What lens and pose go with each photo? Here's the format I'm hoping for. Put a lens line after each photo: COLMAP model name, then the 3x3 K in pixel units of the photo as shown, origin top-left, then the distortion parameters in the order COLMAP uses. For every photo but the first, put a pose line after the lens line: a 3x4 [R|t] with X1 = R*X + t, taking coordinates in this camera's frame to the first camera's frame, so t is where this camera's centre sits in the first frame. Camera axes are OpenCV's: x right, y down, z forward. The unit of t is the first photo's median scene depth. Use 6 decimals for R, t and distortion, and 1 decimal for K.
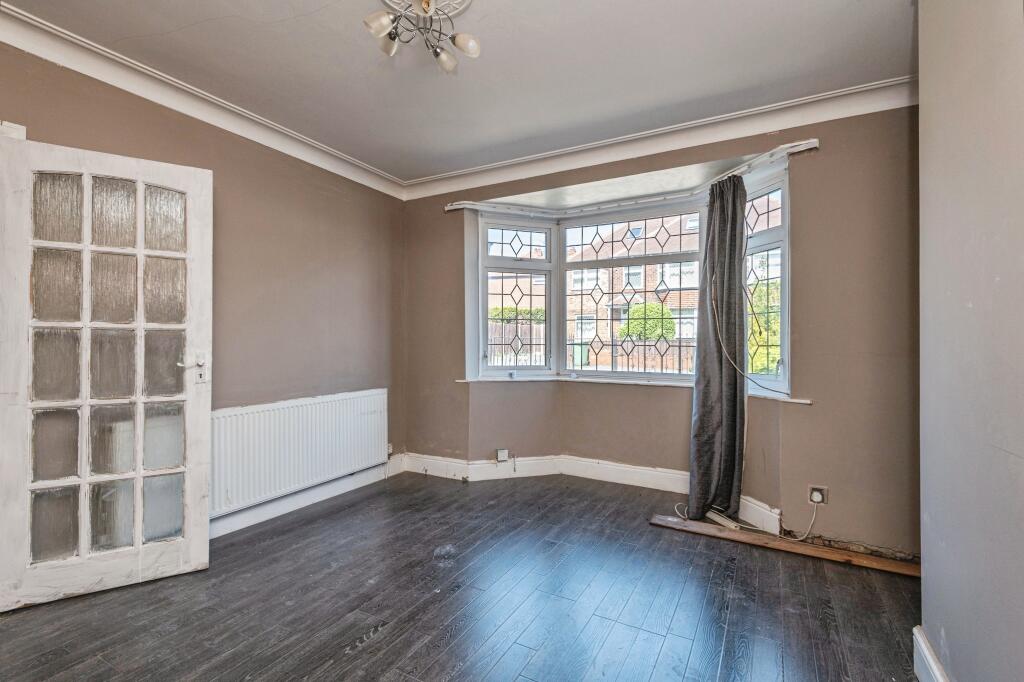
lens RADIAL K [[469.6, 0, 516.6], [0, 469.6, 348.7], [0, 0, 1]] dist [0.061605, -0.041148]
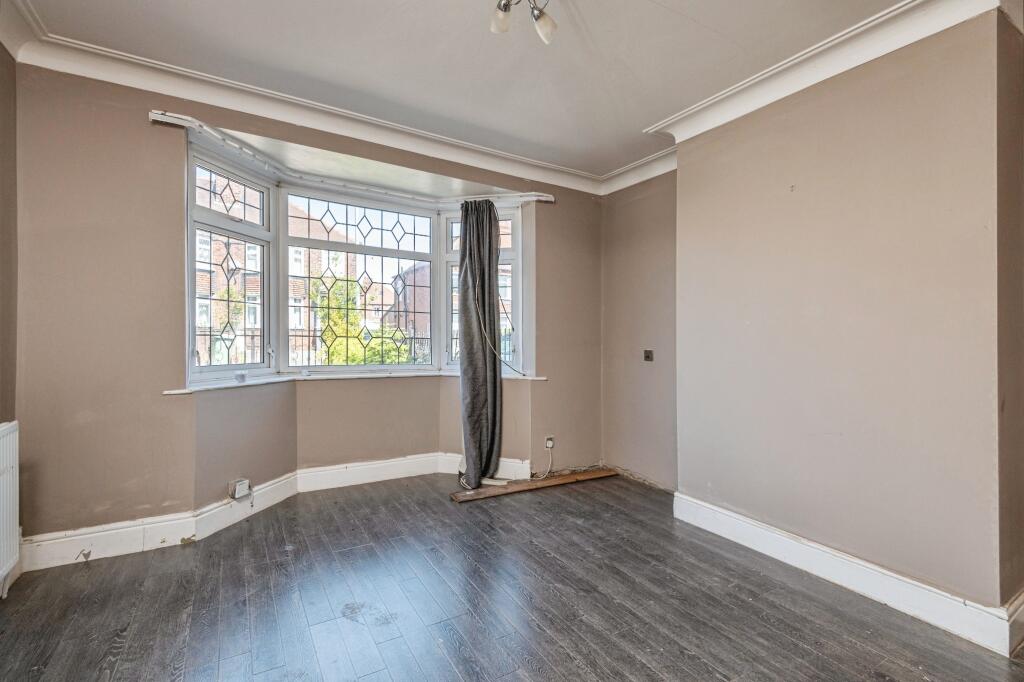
lens RADIAL K [[471.0, 0, 512.6], [0, 471.0, 336.9], [0, 0, 1]] dist [0.025232, -0.012420]
pose [[0.491812, 0.003838, 0.870693, -0.525685], [-0.003448, 0.999991, -0.002460, -0.007005], [-0.870695, -0.001792, 0.491821, 0.317708]]
